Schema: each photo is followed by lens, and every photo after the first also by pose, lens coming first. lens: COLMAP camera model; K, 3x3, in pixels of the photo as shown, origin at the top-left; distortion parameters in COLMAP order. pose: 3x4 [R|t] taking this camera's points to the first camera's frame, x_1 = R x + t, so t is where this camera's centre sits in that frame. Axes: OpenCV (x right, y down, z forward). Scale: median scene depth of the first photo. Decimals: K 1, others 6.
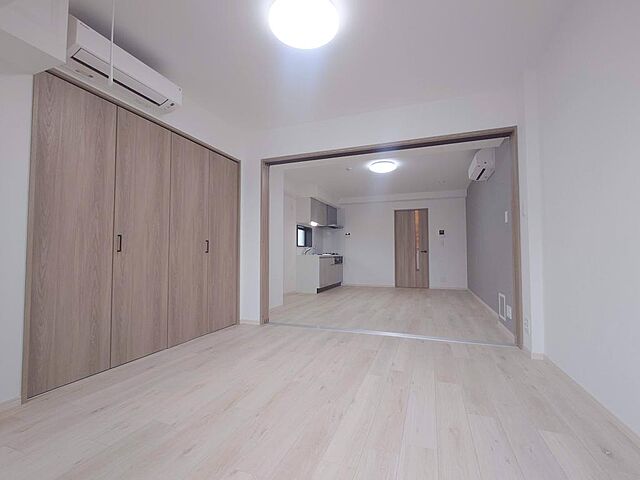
lens RADIAL K [[287.8, 0, 322.6], [0, 287.8, 243.5], [0, 0, 1]] dist [0.000349, 0.000265]
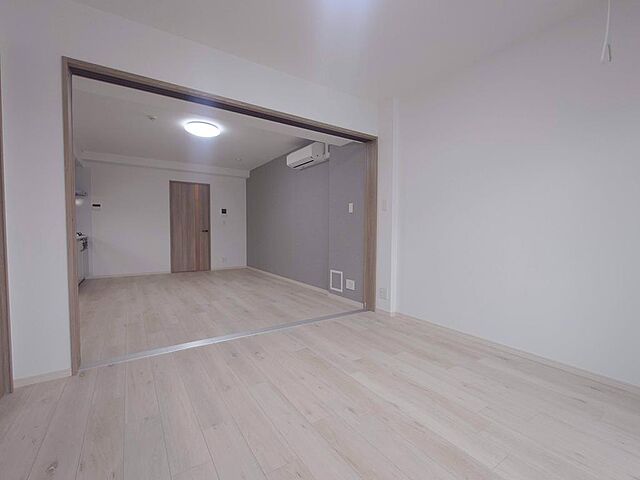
lens RADIAL K [[287.8, 0, 322.6], [0, 287.8, 243.5], [0, 0, 1]] dist [0.000349, 0.000265]
pose [[0.589512, -0.031843, 0.807132, -0.178880], [-0.037186, 0.997093, 0.066497, -0.007748], [-0.806903, -0.069215, 0.586614, 0.155943]]
